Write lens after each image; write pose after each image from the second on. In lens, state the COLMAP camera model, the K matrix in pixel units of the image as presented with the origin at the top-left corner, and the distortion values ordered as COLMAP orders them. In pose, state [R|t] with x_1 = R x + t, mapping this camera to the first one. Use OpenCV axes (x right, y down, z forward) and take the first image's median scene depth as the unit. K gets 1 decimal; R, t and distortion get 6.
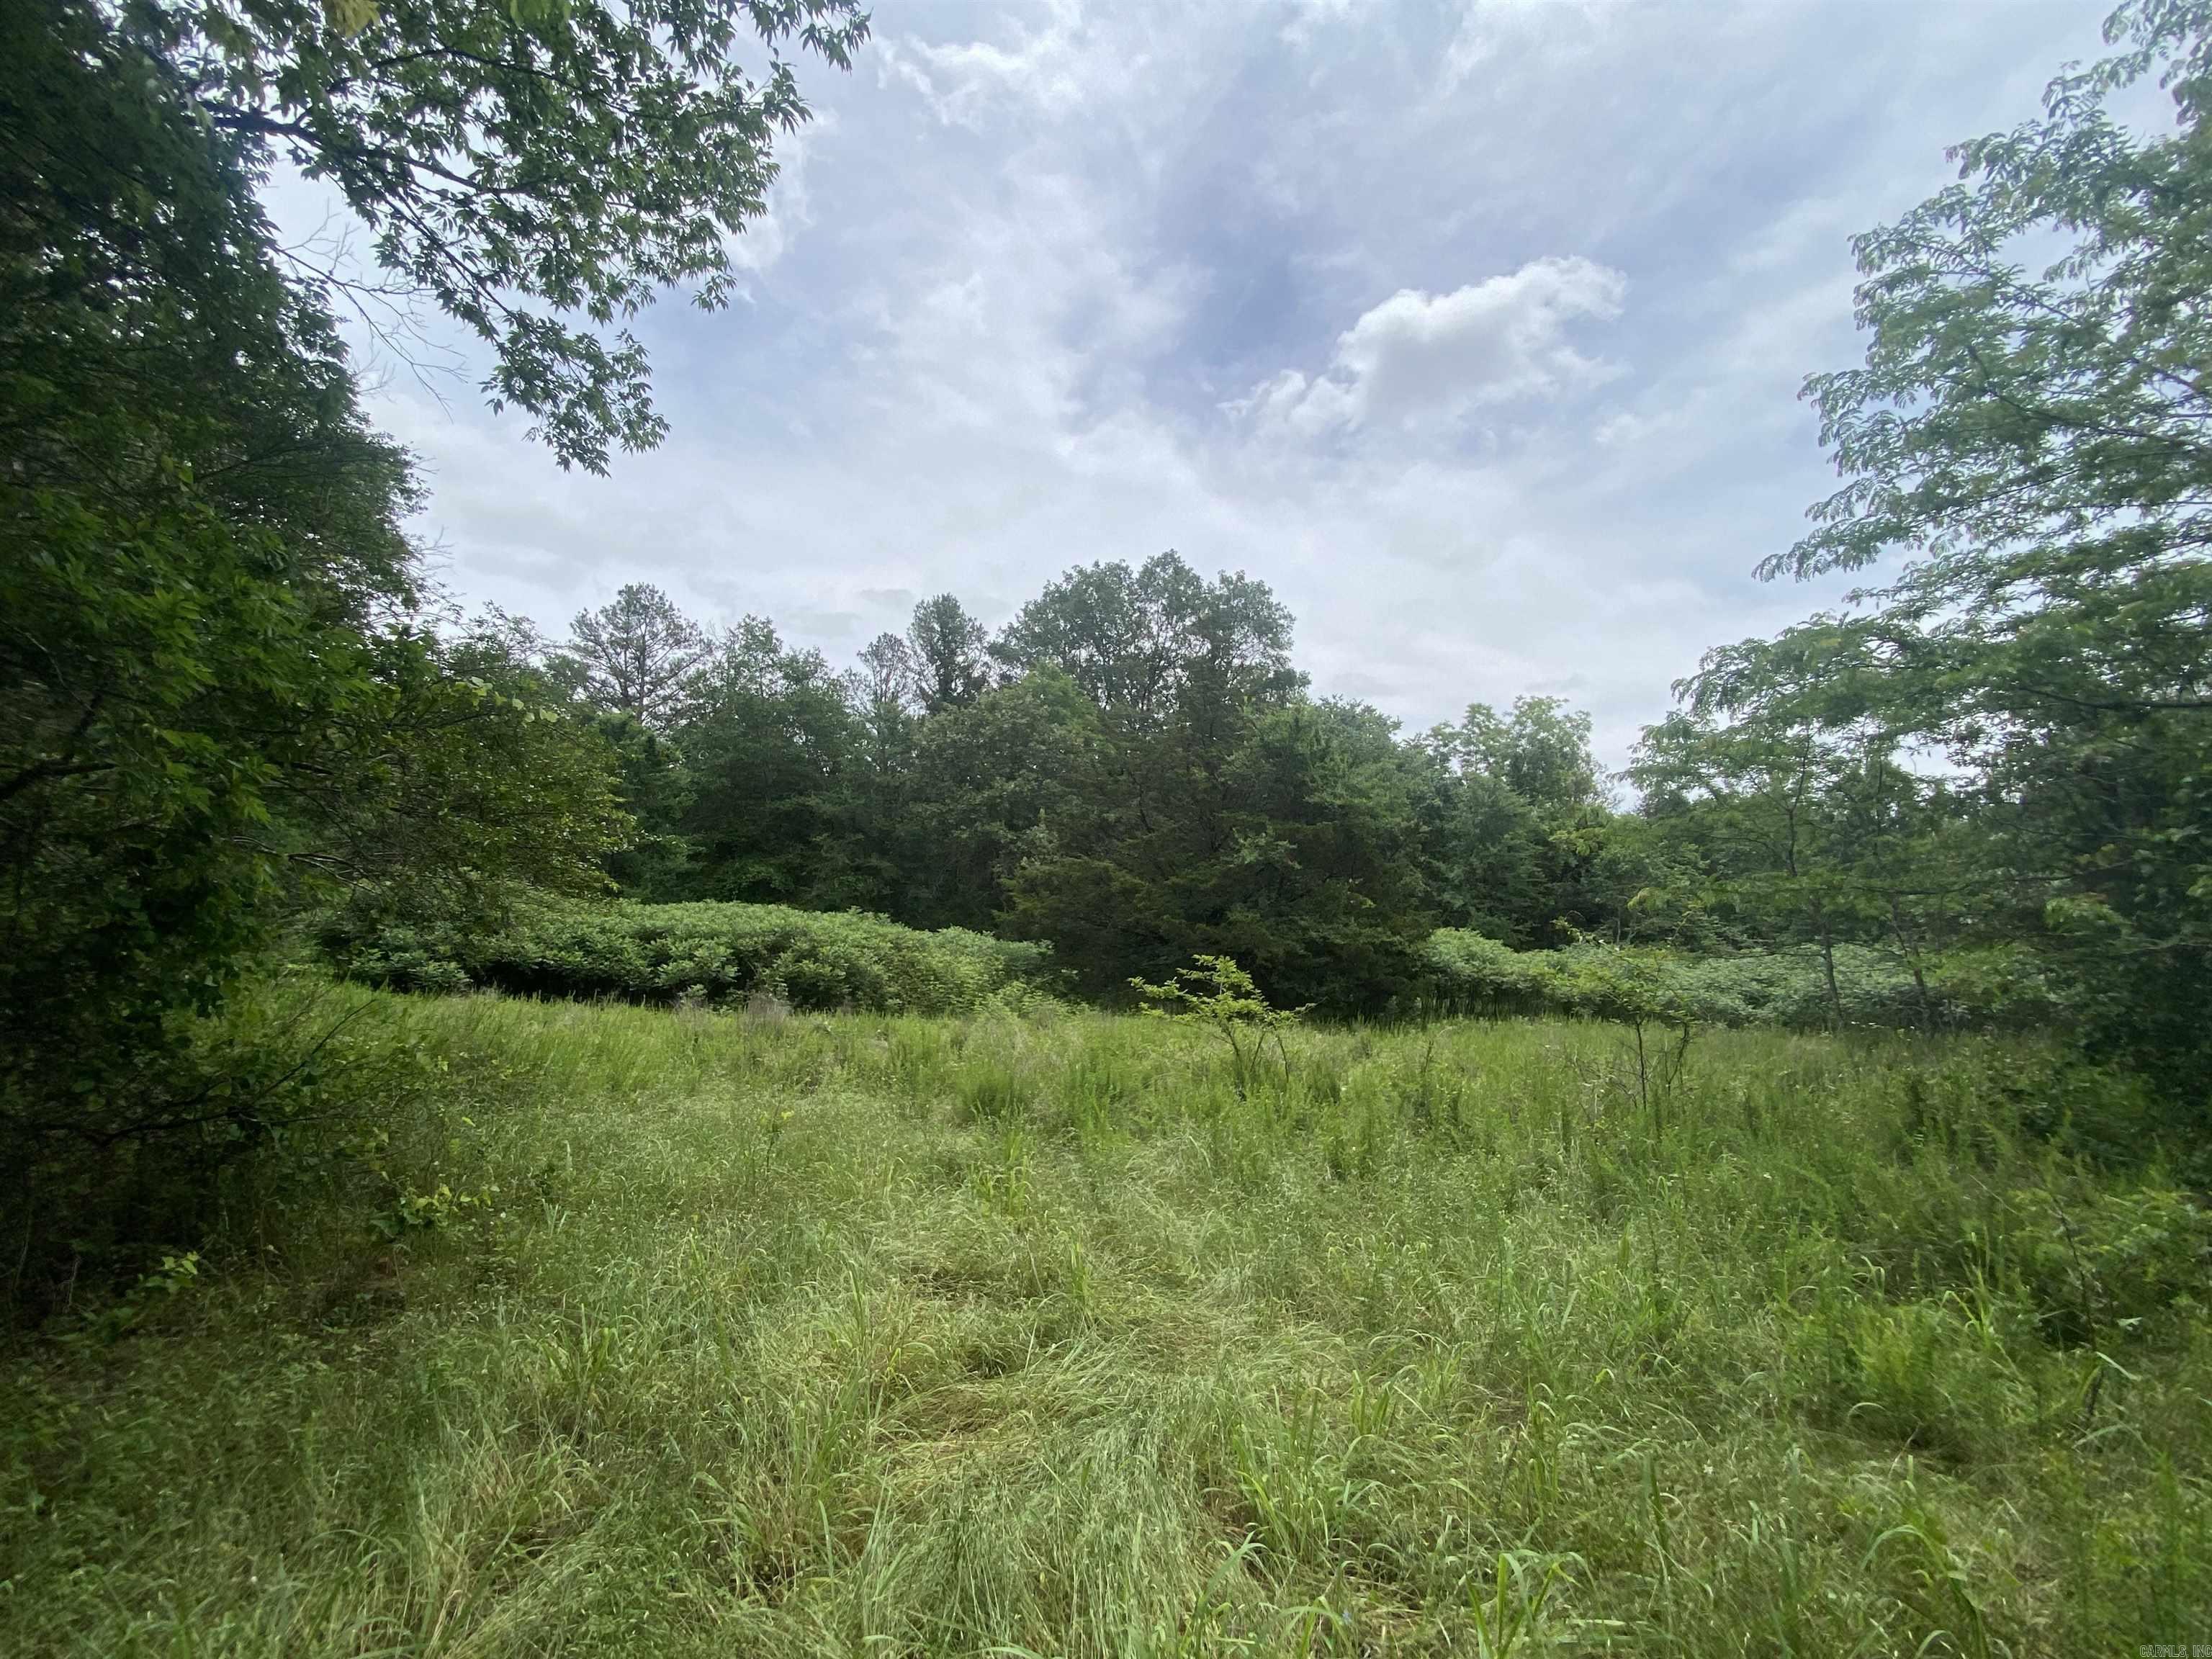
lens RADIAL K [[886.5, 0, 1109.8], [0, 886.5, 835.5], [0, 0, 1]] dist [0.053008, -0.042842]
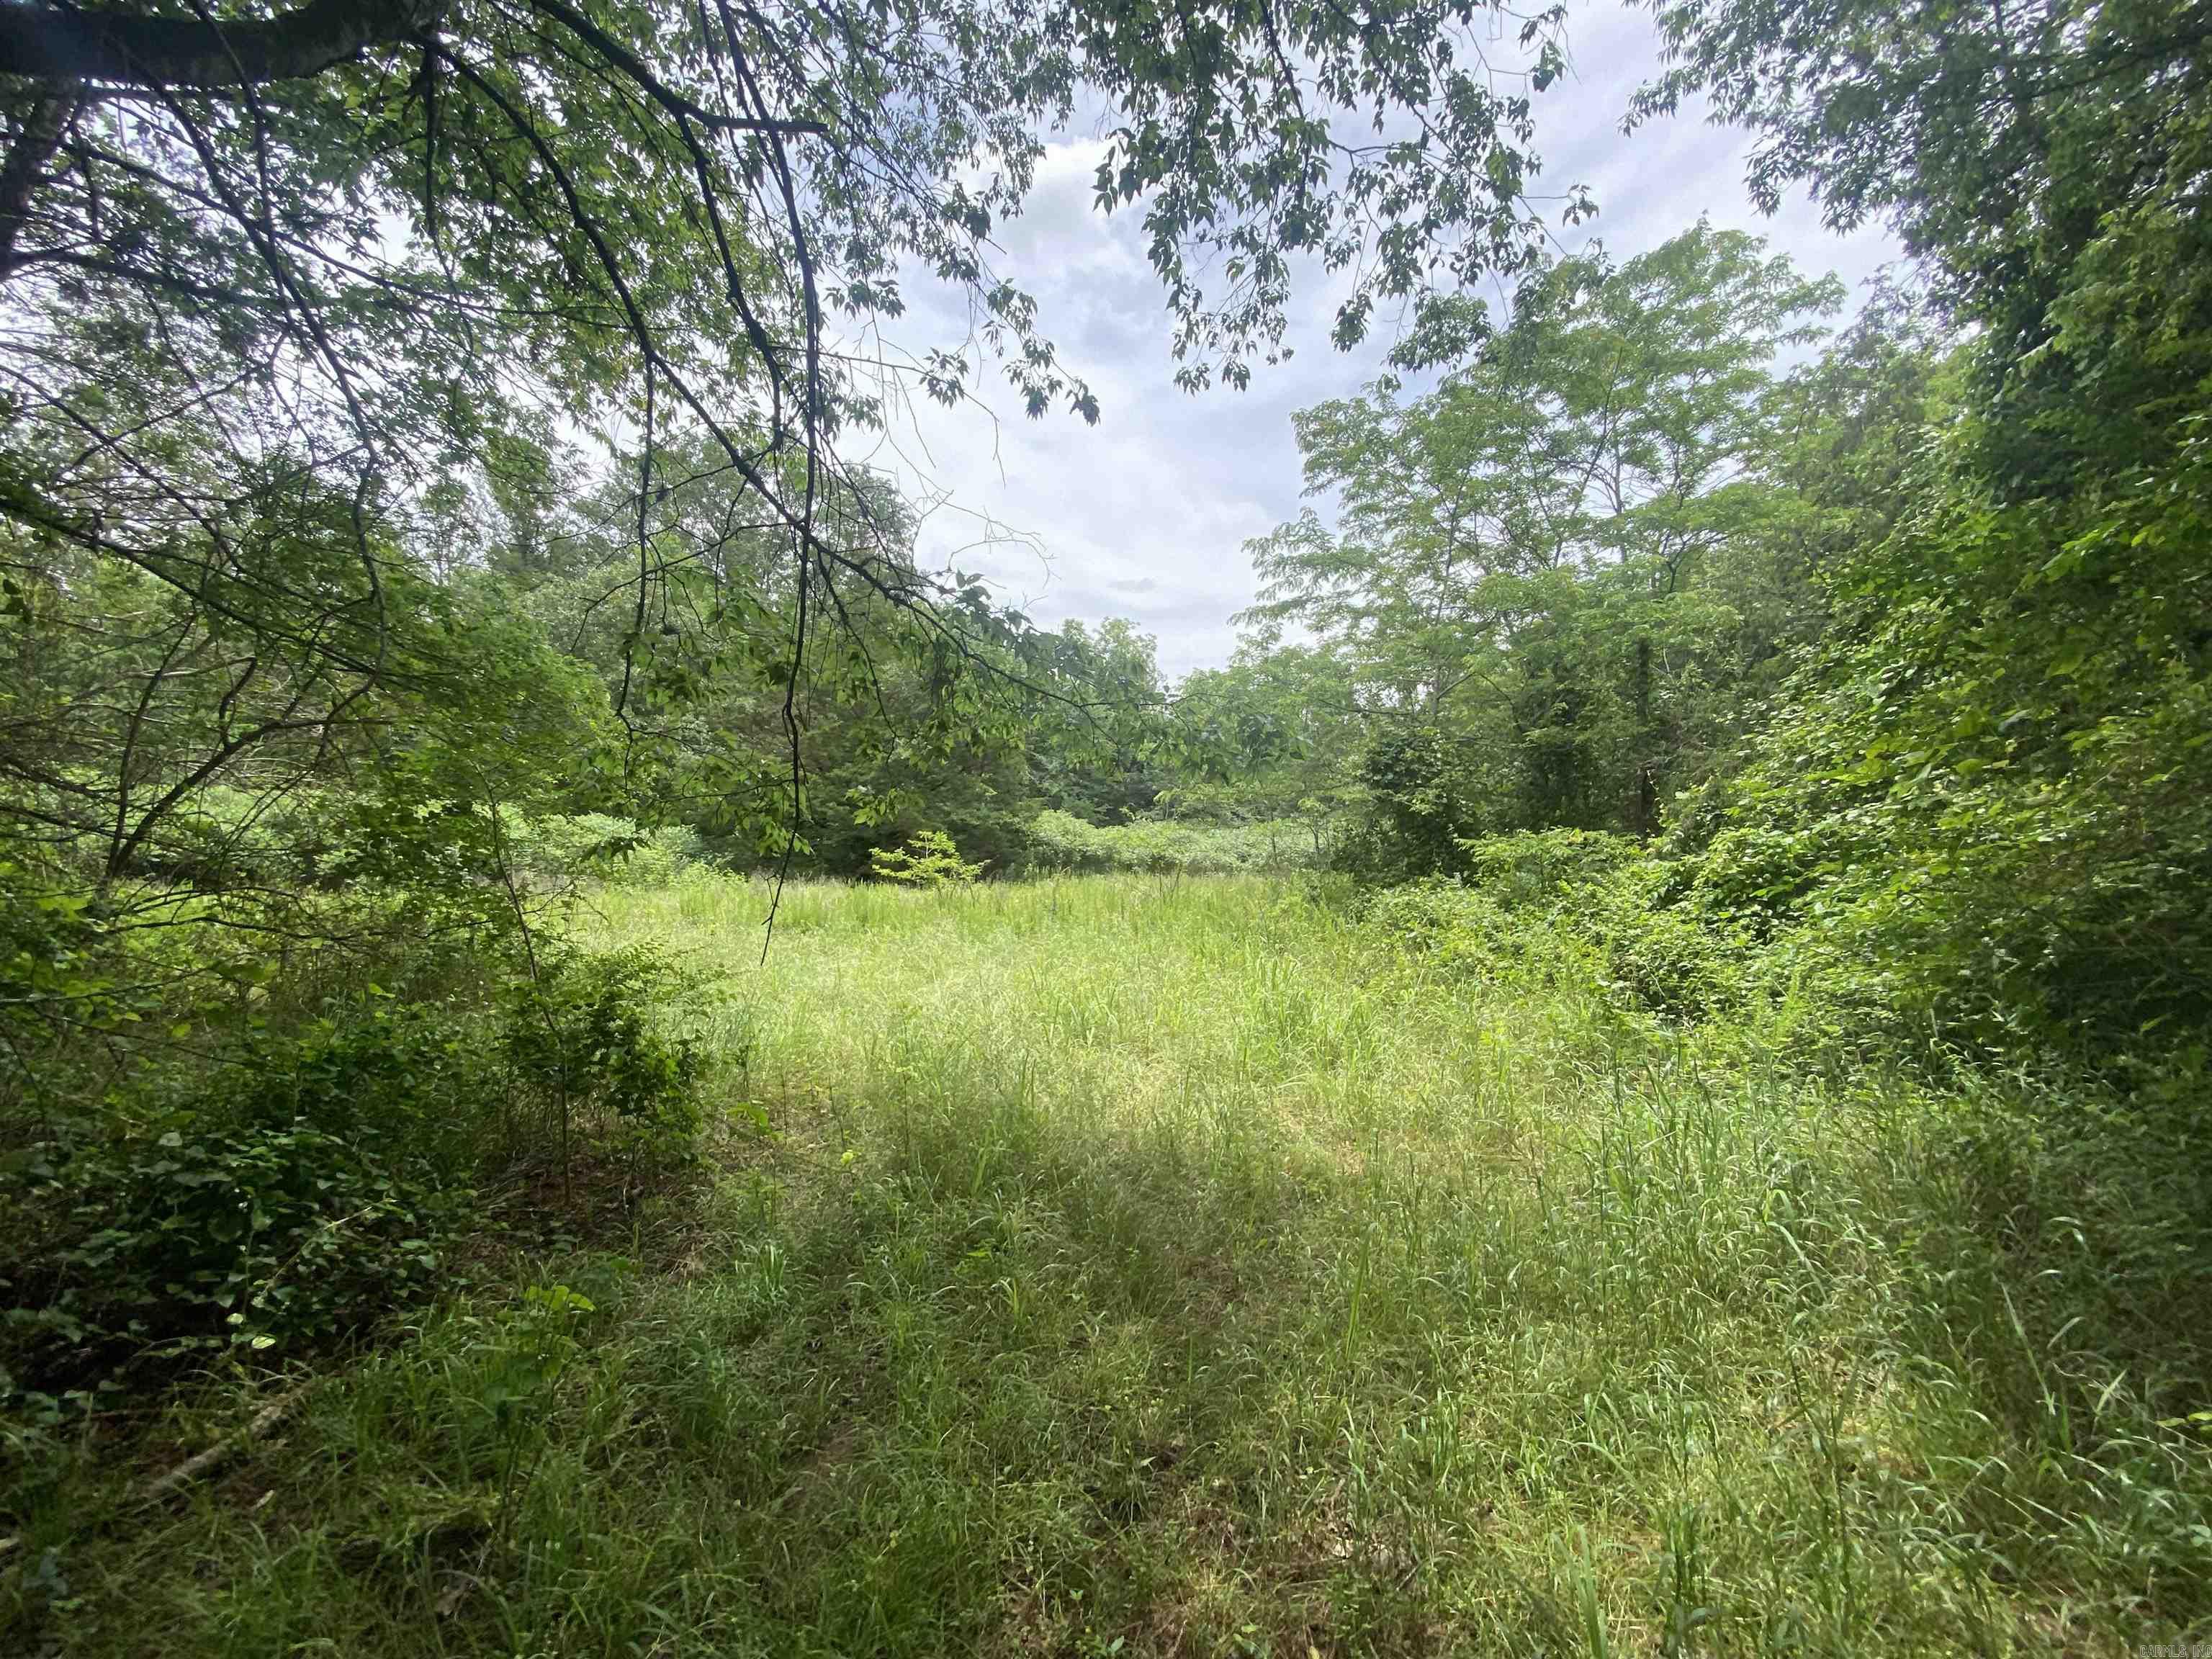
lens RADIAL K [[870.1, 0, 1105.3], [0, 870.1, 842.8], [0, 0, 1]] dist [0.001313, -0.014232]
pose [[0.906563, -0.023123, 0.421437, -0.108481], [-0.036490, 0.990466, 0.132838, -0.027489], [-0.420490, -0.135805, 0.897076, -0.225967]]
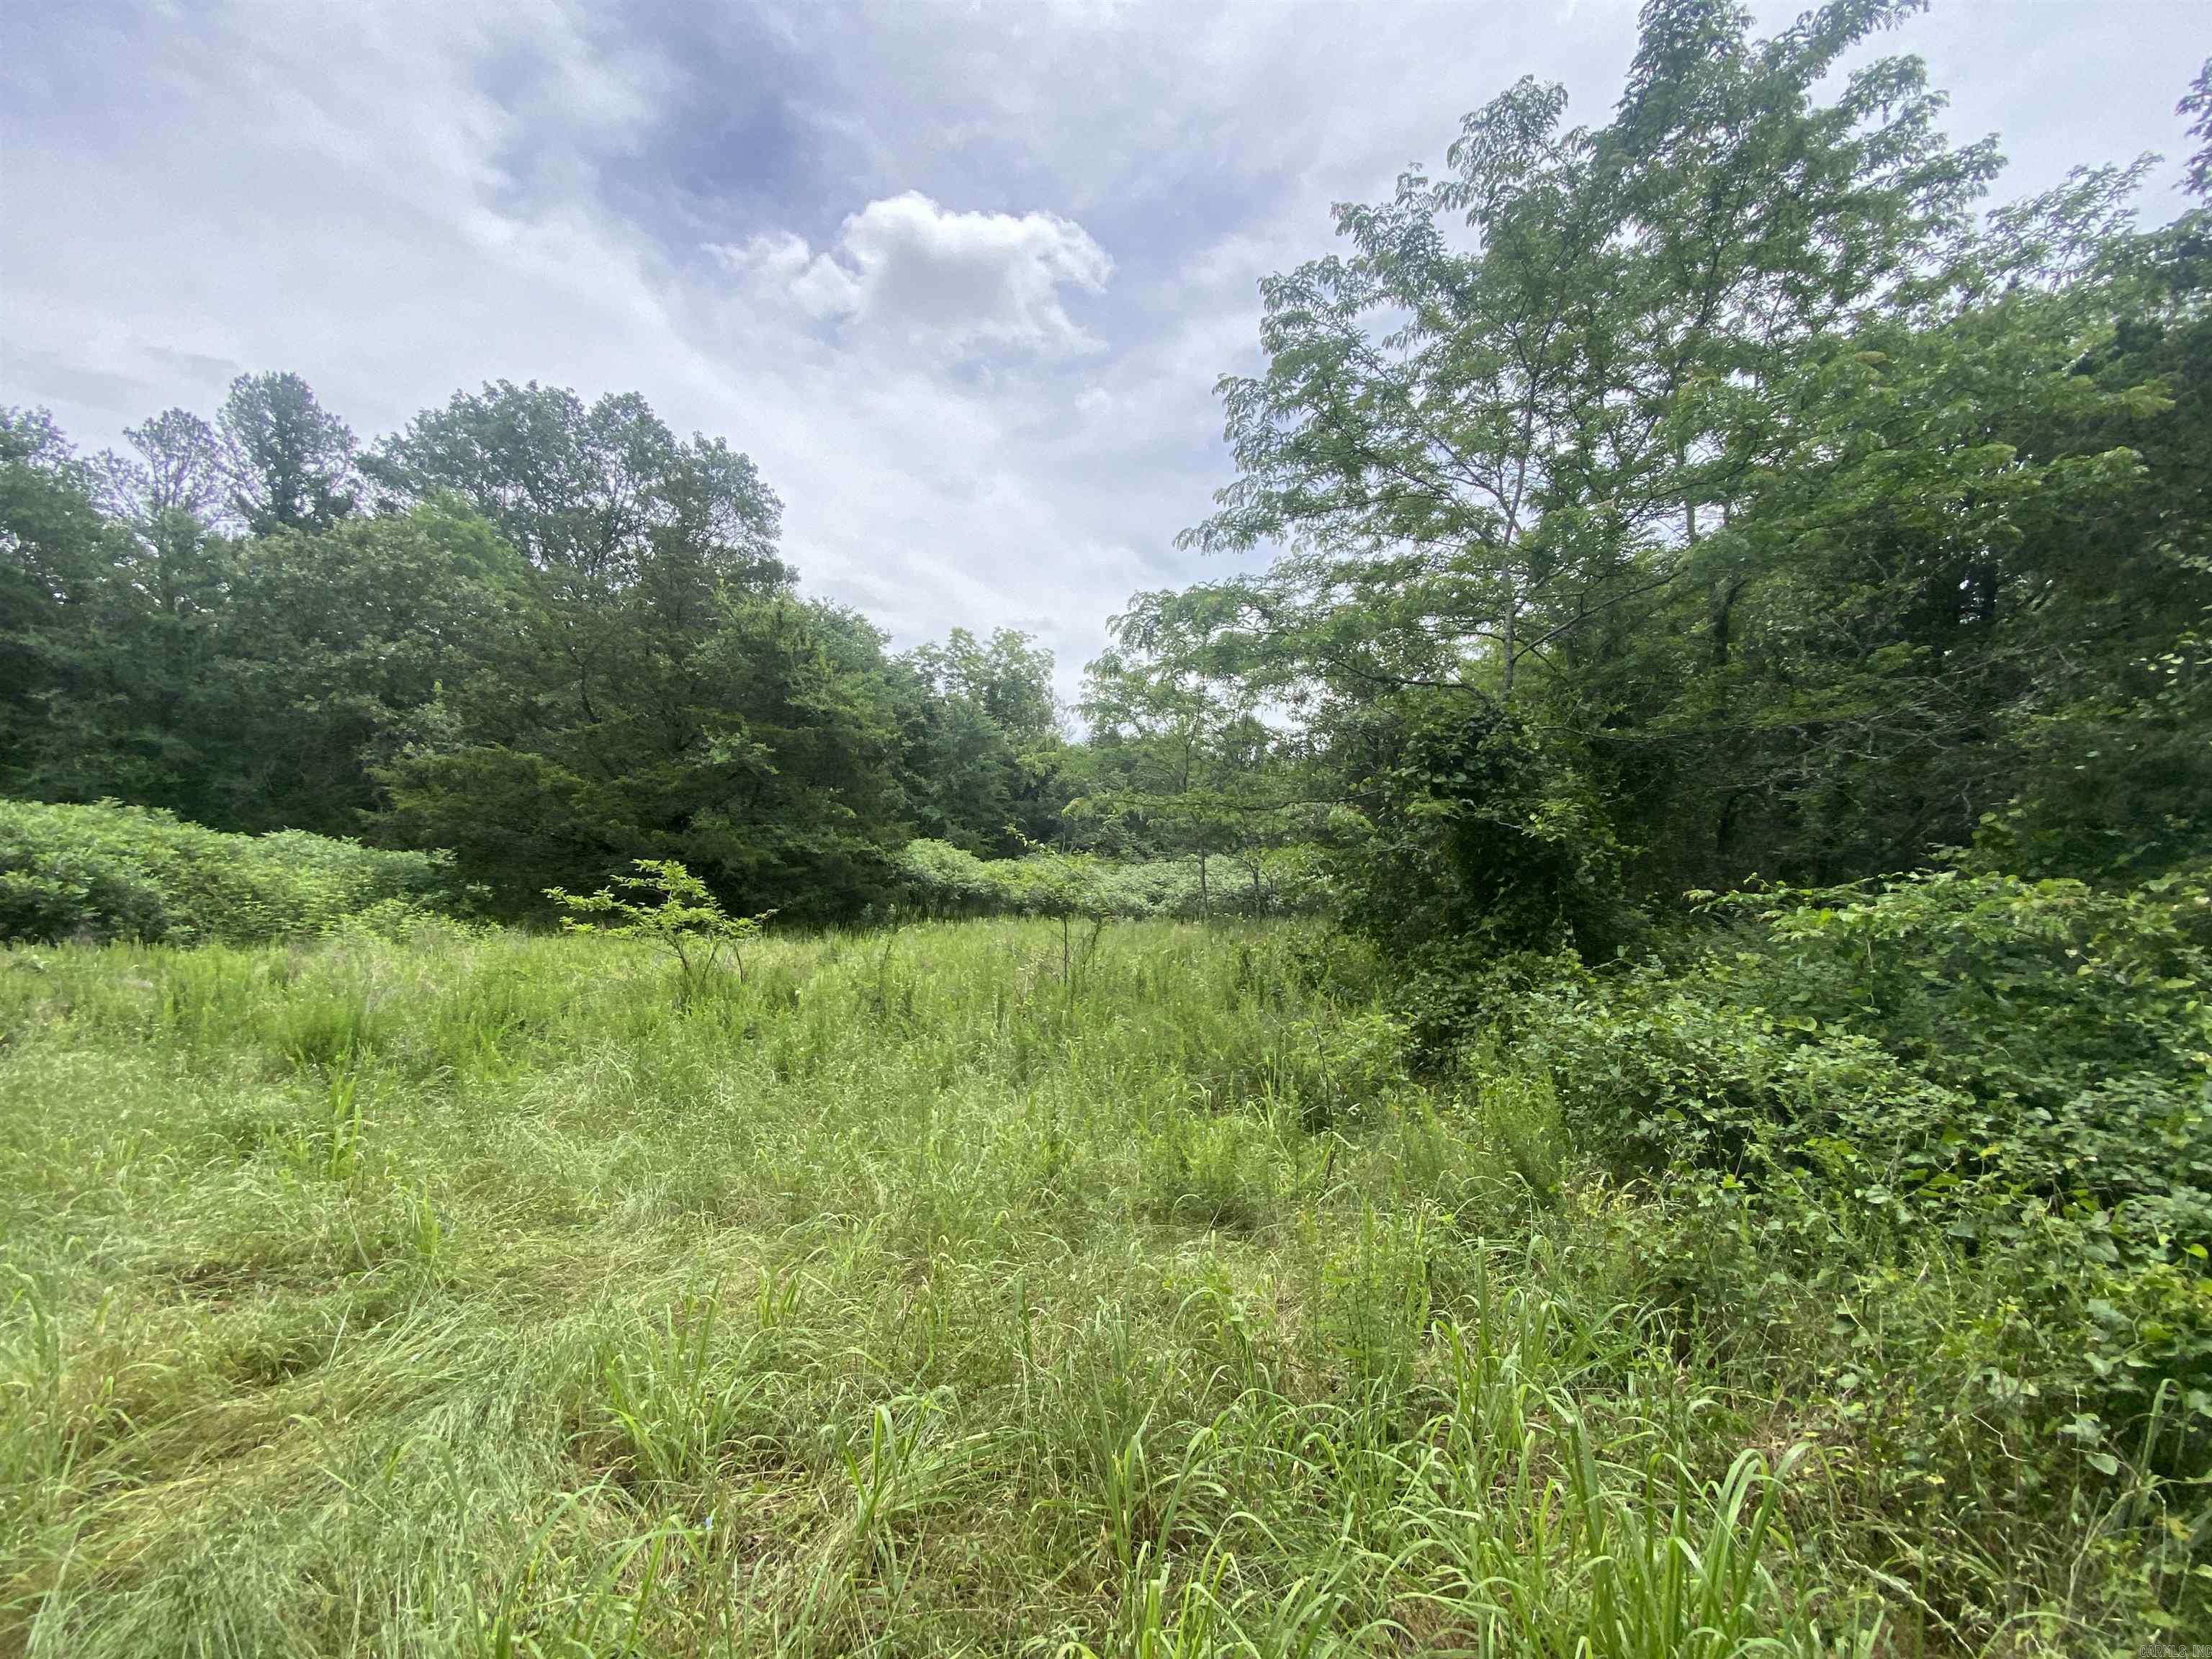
lens RADIAL K [[892.3, 0, 1114.0], [0, 892.3, 834.0], [0, 0, 1]] dist [0.013709, -0.018667]
pose [[0.843544, 0.015788, 0.536828, 0.008848], [-0.067301, 0.994796, 0.076497, 0.004703], [-0.532826, -0.100657, 0.840217, 0.005717]]
